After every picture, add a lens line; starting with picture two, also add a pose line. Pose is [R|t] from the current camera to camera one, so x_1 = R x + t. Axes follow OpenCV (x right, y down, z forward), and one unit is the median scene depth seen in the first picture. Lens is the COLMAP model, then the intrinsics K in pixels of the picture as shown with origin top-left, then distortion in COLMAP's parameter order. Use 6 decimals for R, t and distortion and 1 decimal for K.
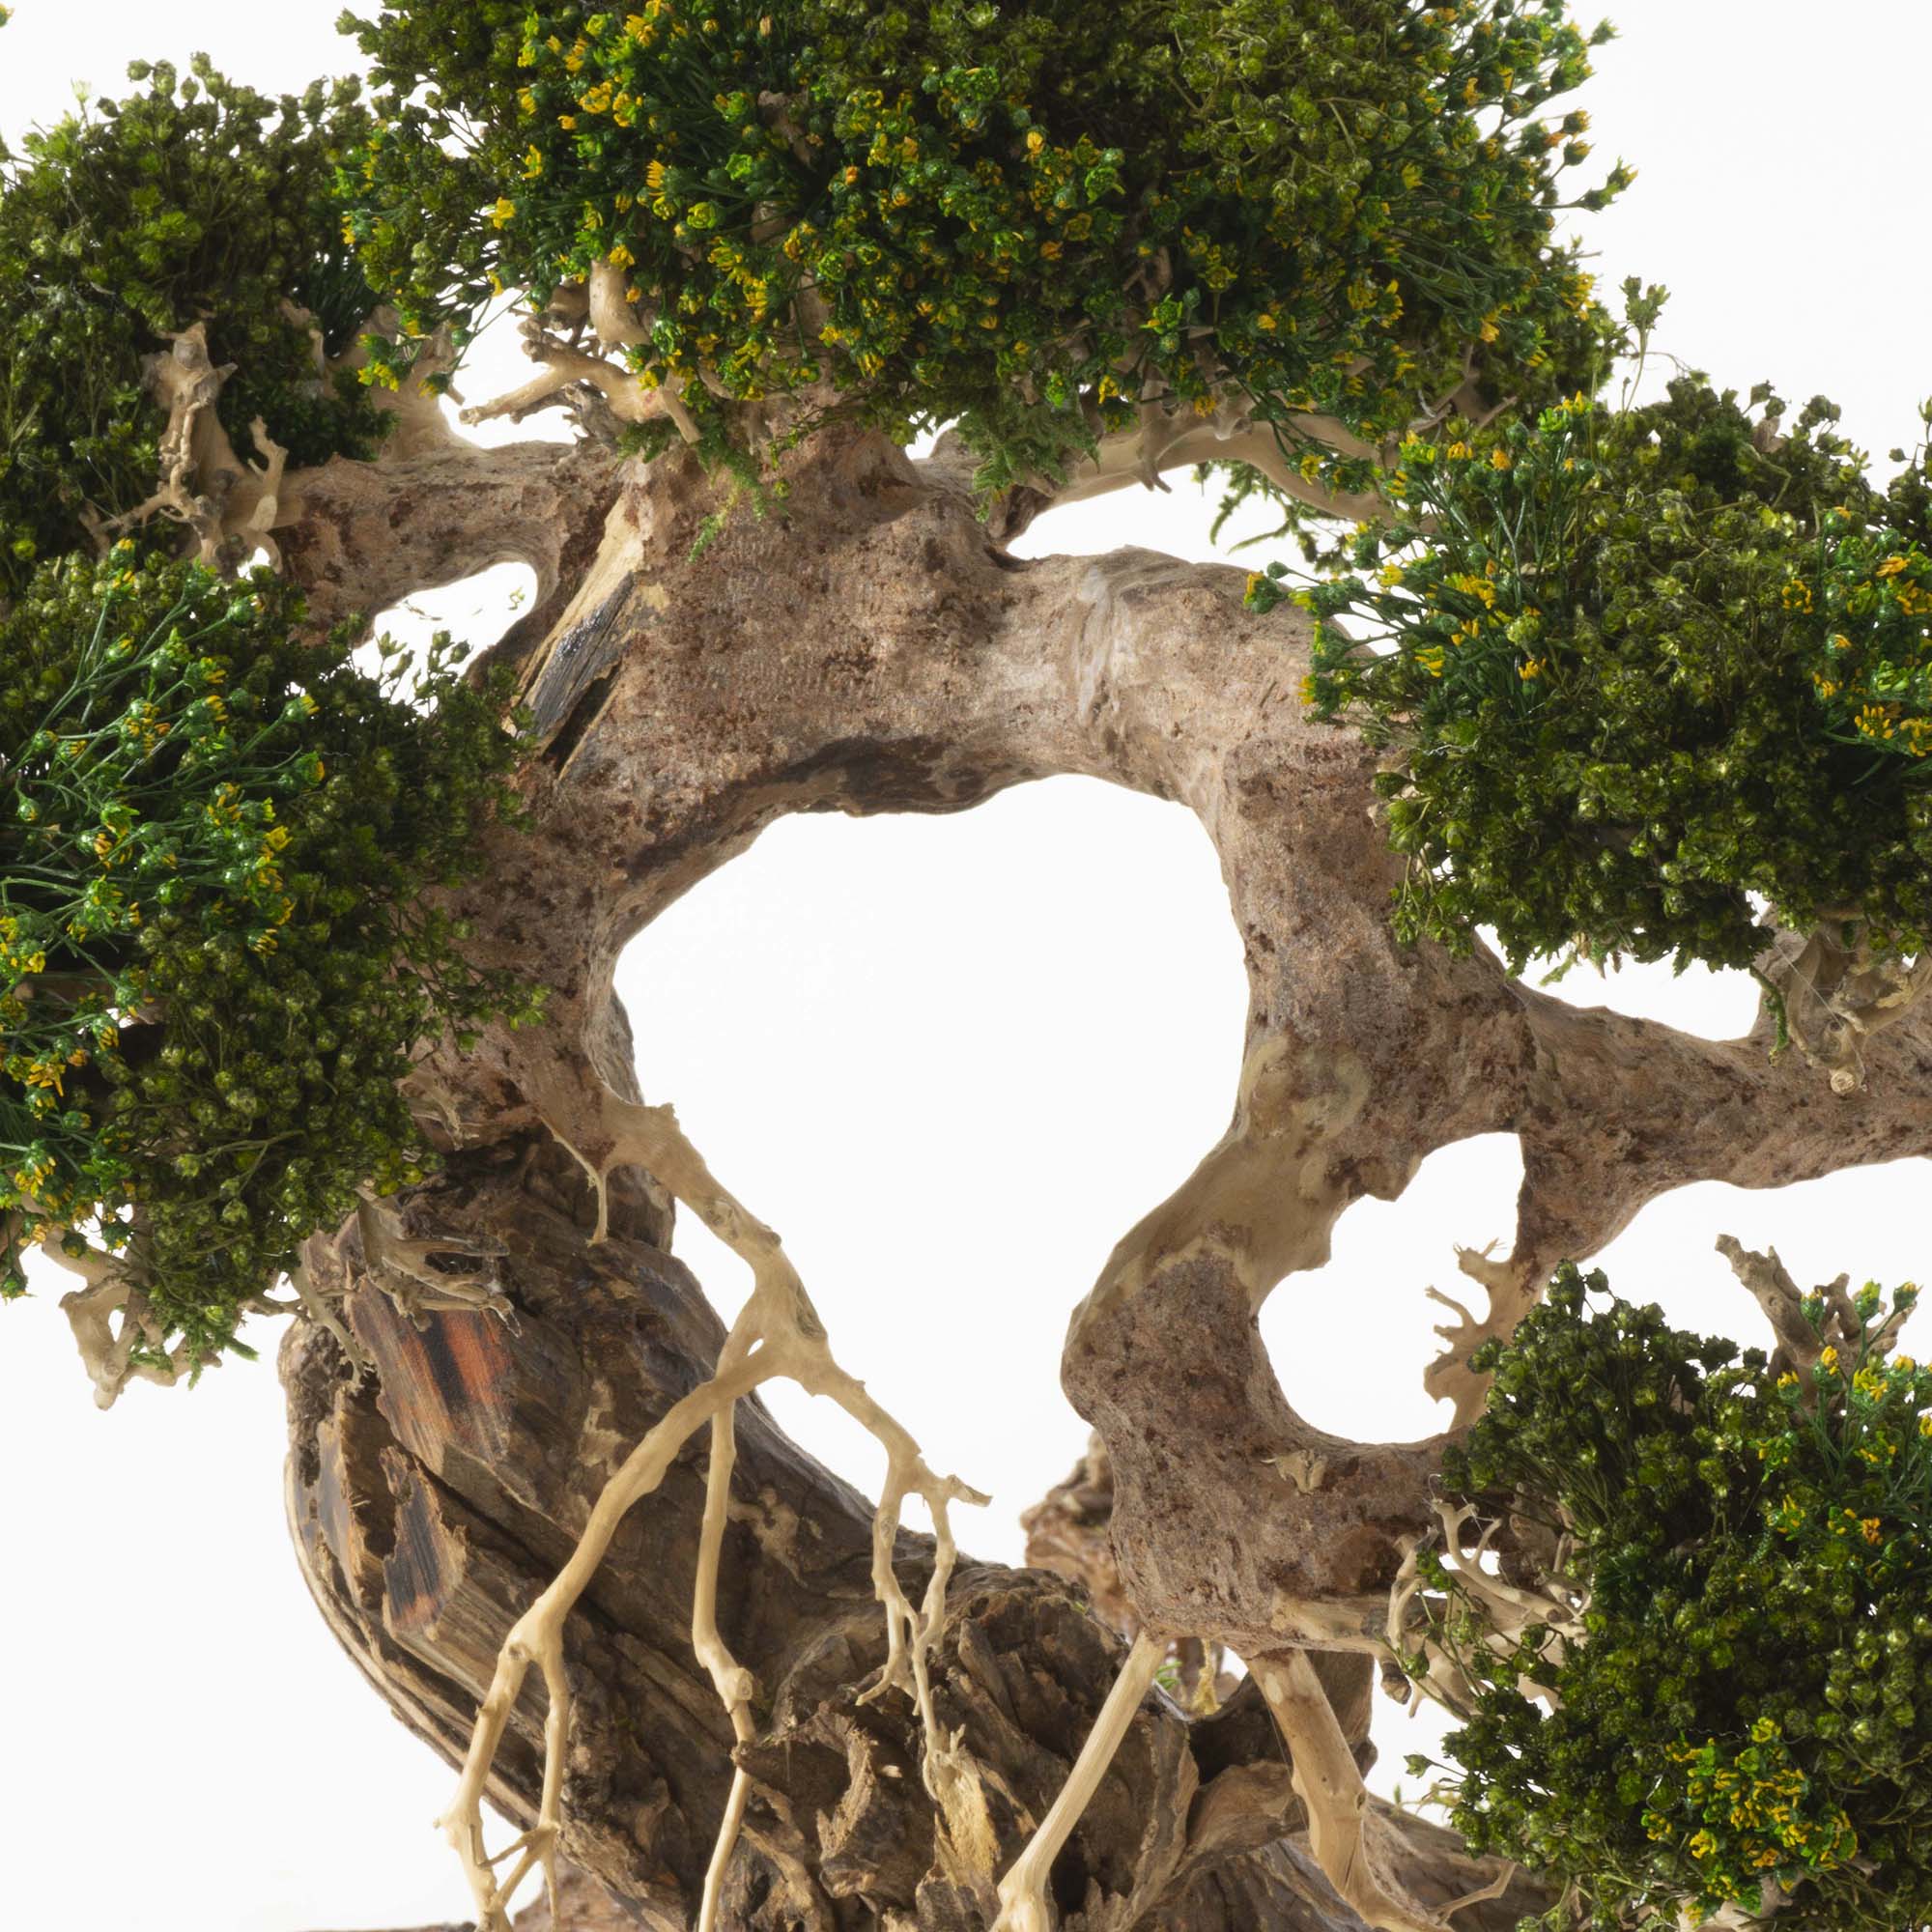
lens RADIAL K [[6569.1, 0, 969.0], [0, 6569.1, 1101.0], [0, 0, 1]] dist [0.296922, 0.000000]
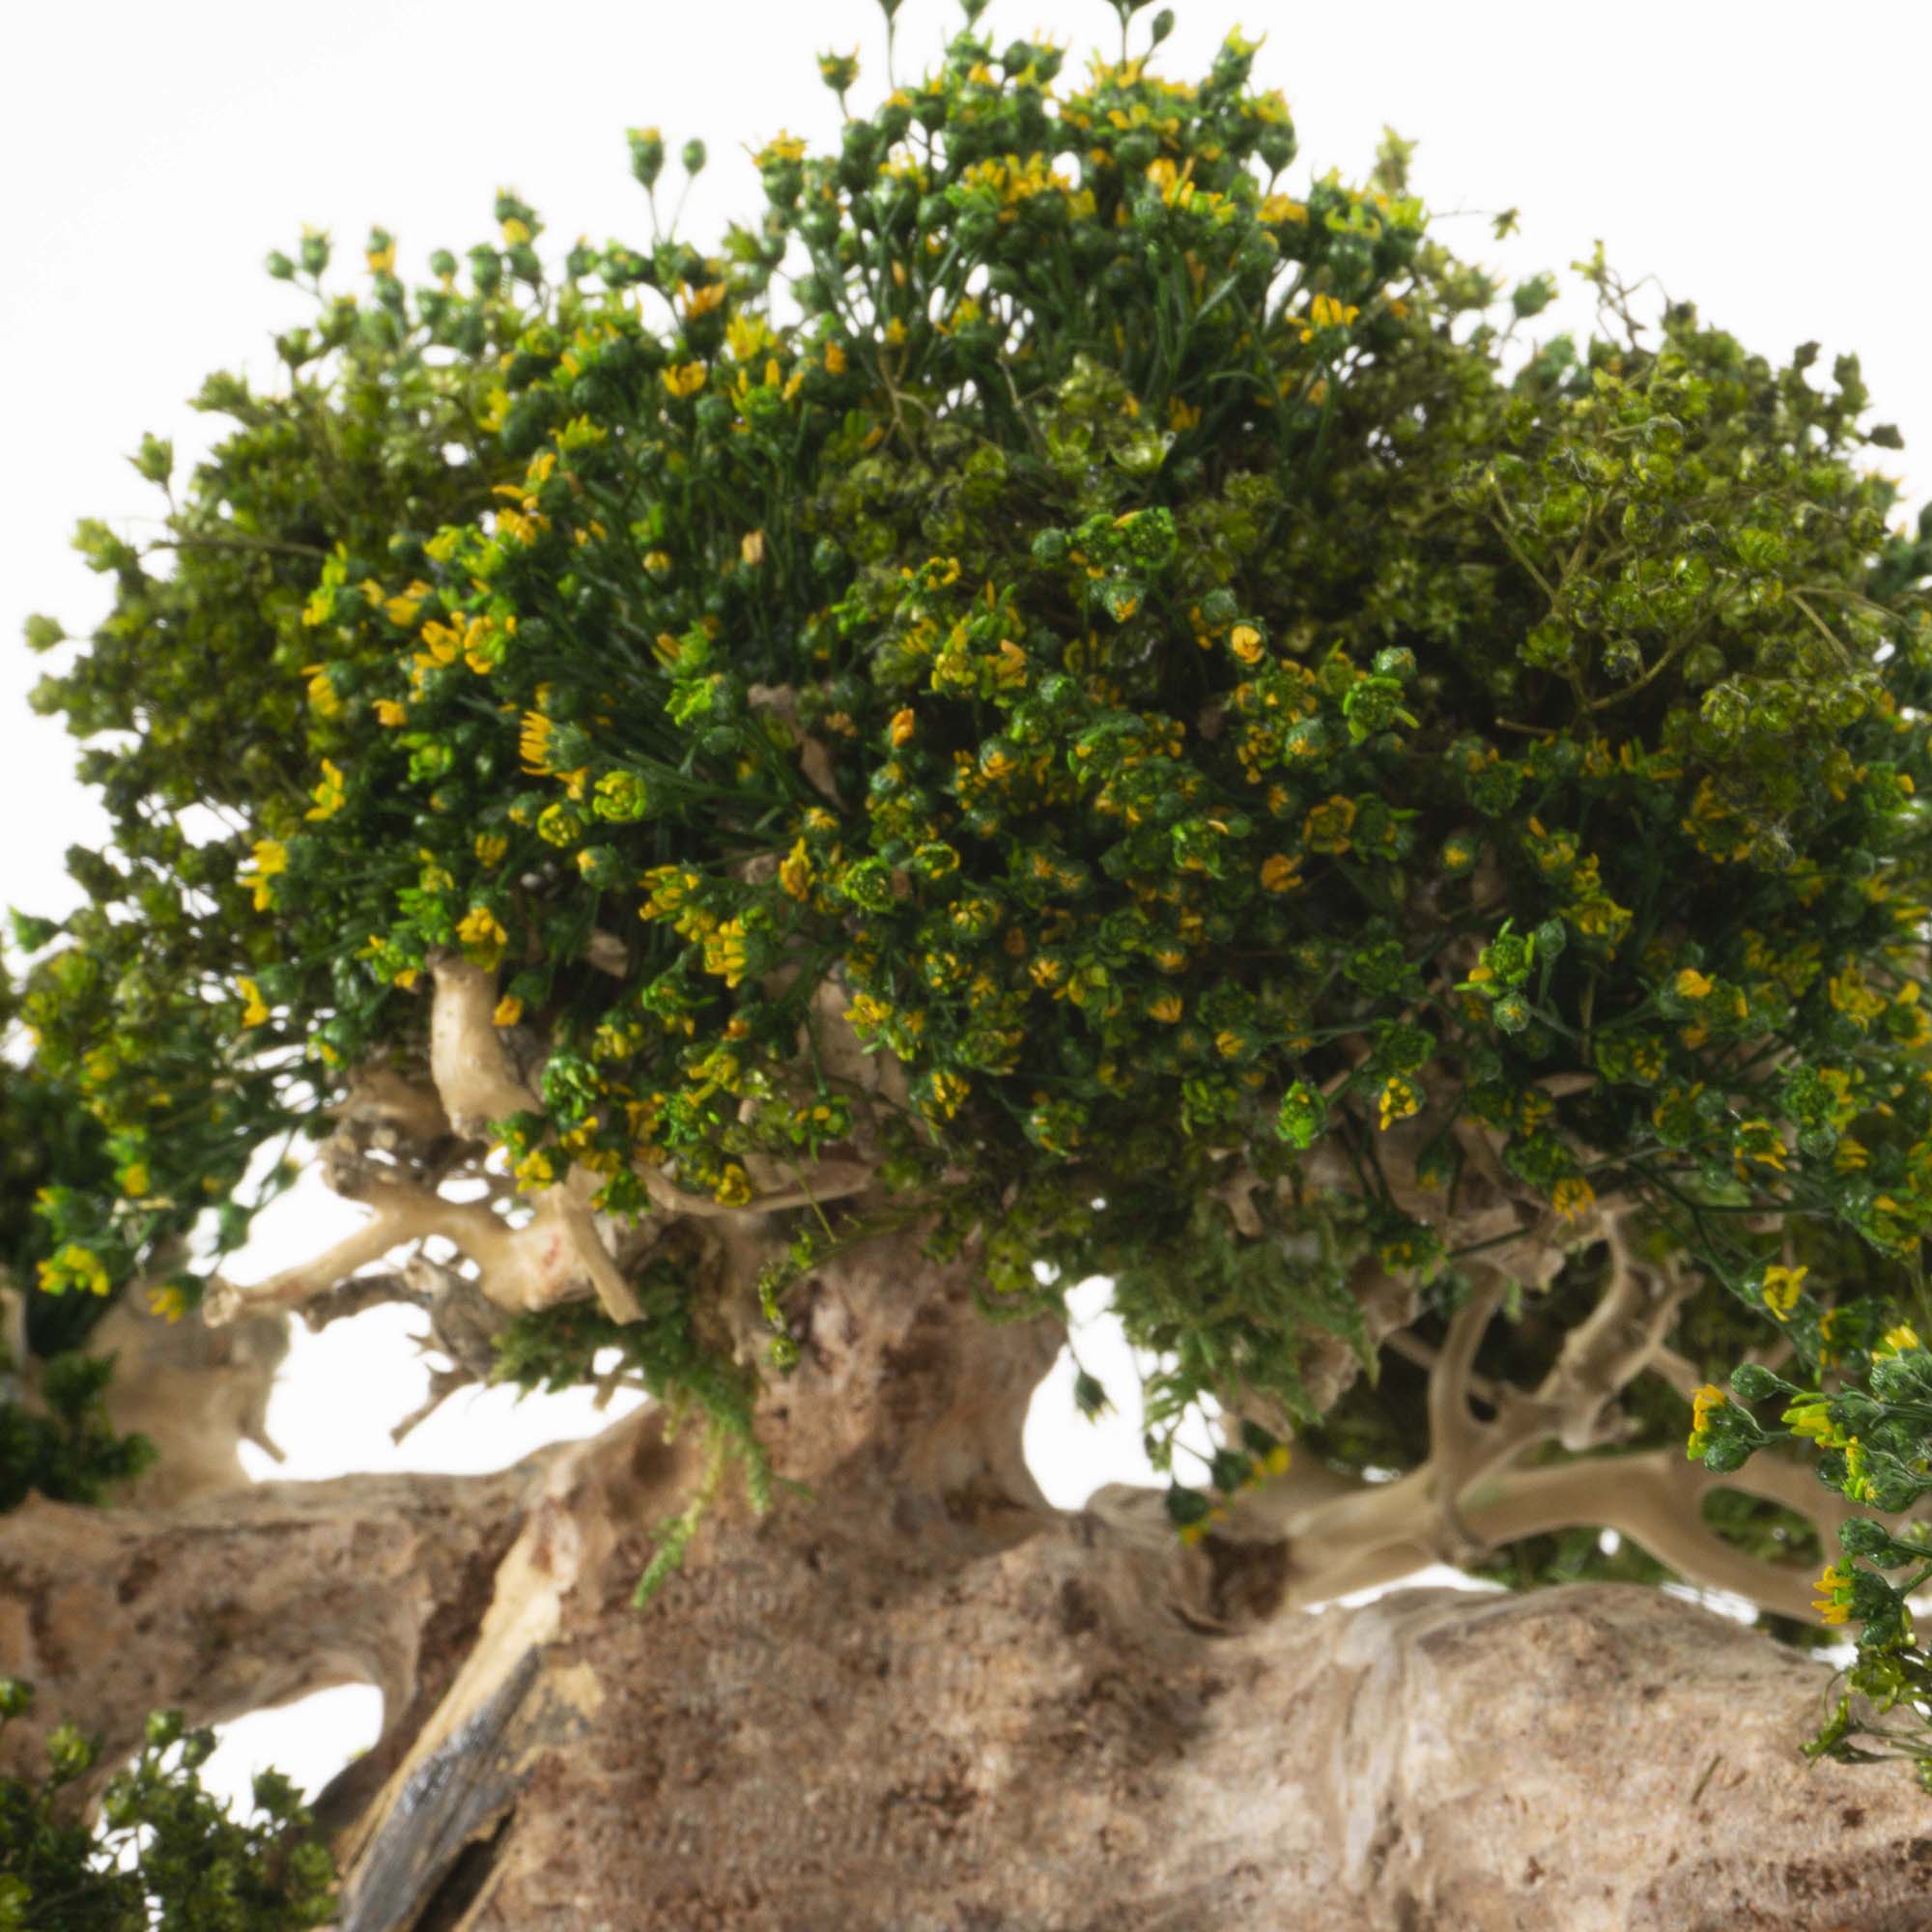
lens RADIAL K [[6569.1, 0, 1067.7], [0, 6569.1, 942.1], [0, 0, 1]] dist [0.296922, 0.000000]
pose [[0.999780, -0.018987, -0.008860, -0.000137], [0.015347, 0.951505, -0.307250, 0.036301], [0.014265, 0.307047, 0.951588, 0.456960]]
